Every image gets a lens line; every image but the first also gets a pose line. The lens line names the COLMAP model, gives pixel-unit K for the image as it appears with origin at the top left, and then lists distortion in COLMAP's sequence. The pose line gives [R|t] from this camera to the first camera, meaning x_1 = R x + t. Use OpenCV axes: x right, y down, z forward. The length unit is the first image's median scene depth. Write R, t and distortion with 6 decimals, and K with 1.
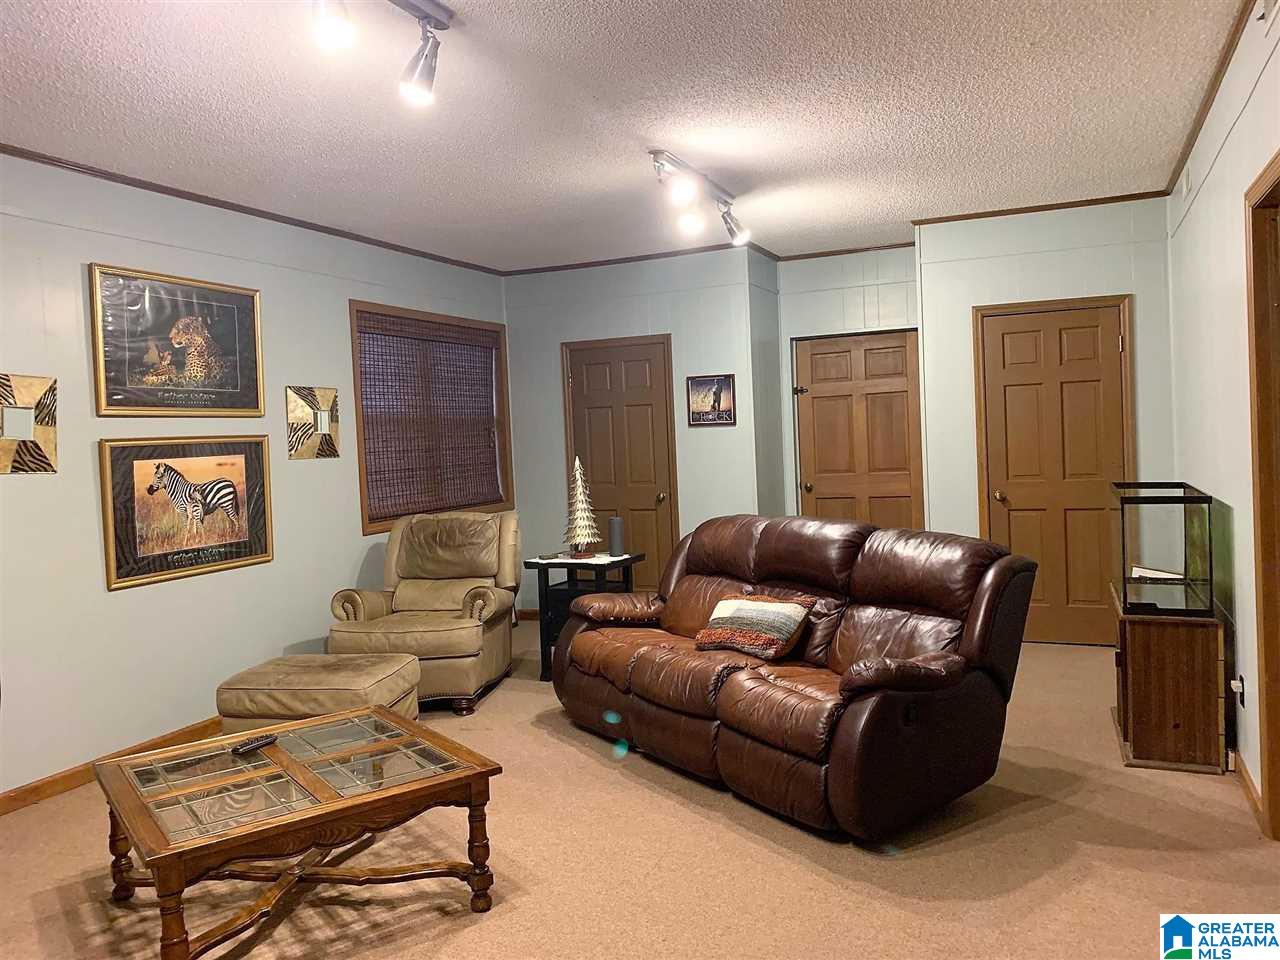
lens RADIAL K [[977.3, 0, 633.5], [0, 977.3, 472.6], [0, 0, 1]] dist [0.003422, -0.001464]
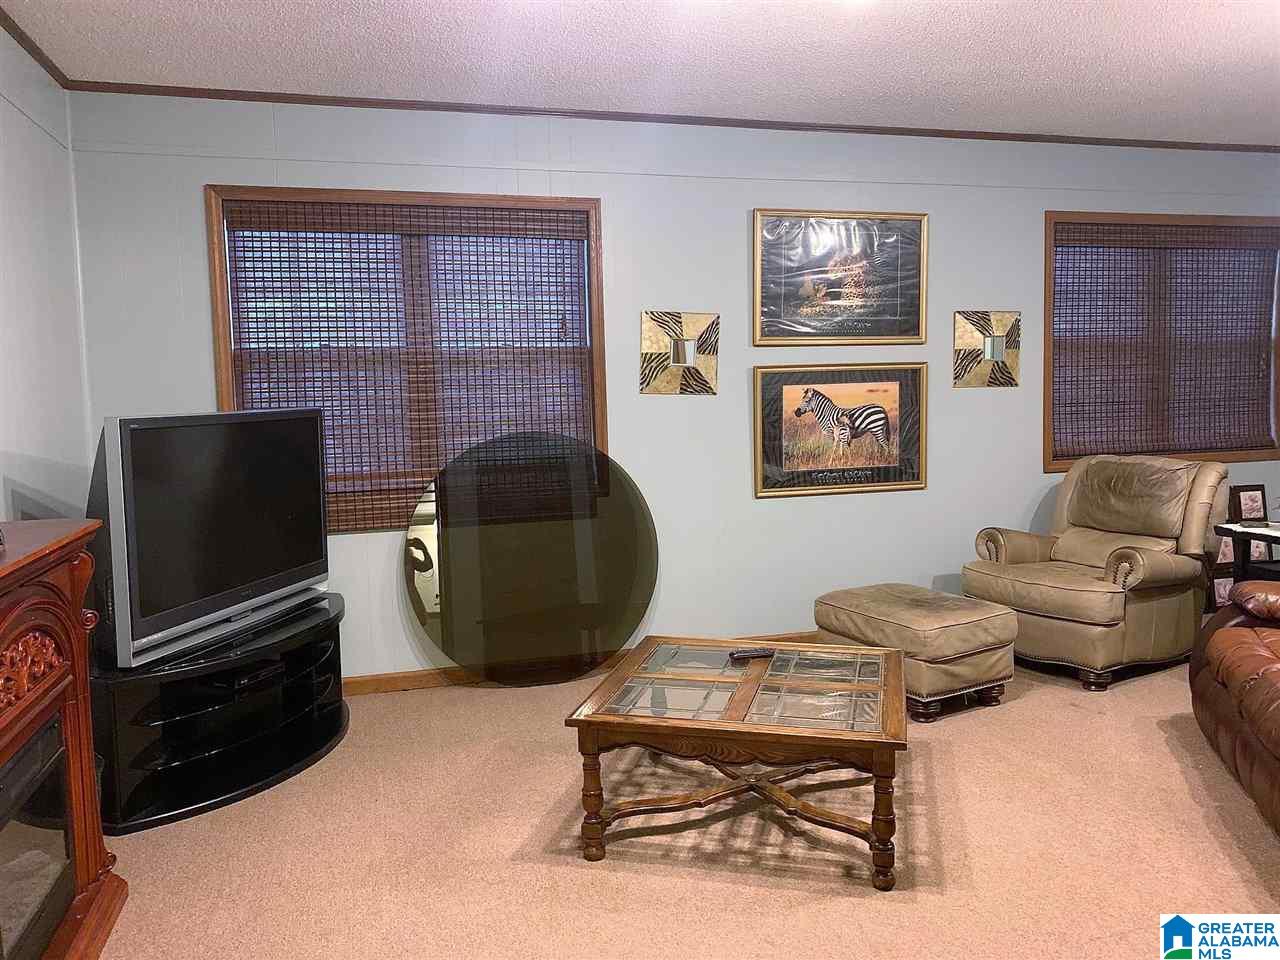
lens RADIAL K [[969.4, 0, 640.4], [0, 969.4, 474.6], [0, 0, 1]] dist [0.117783, -0.218399]
pose [[0.642158, 0.102256, -0.759722, 0.218254], [-0.036691, 0.994027, 0.102779, -0.017498], [0.765694, -0.038126, 0.642074, 0.143246]]
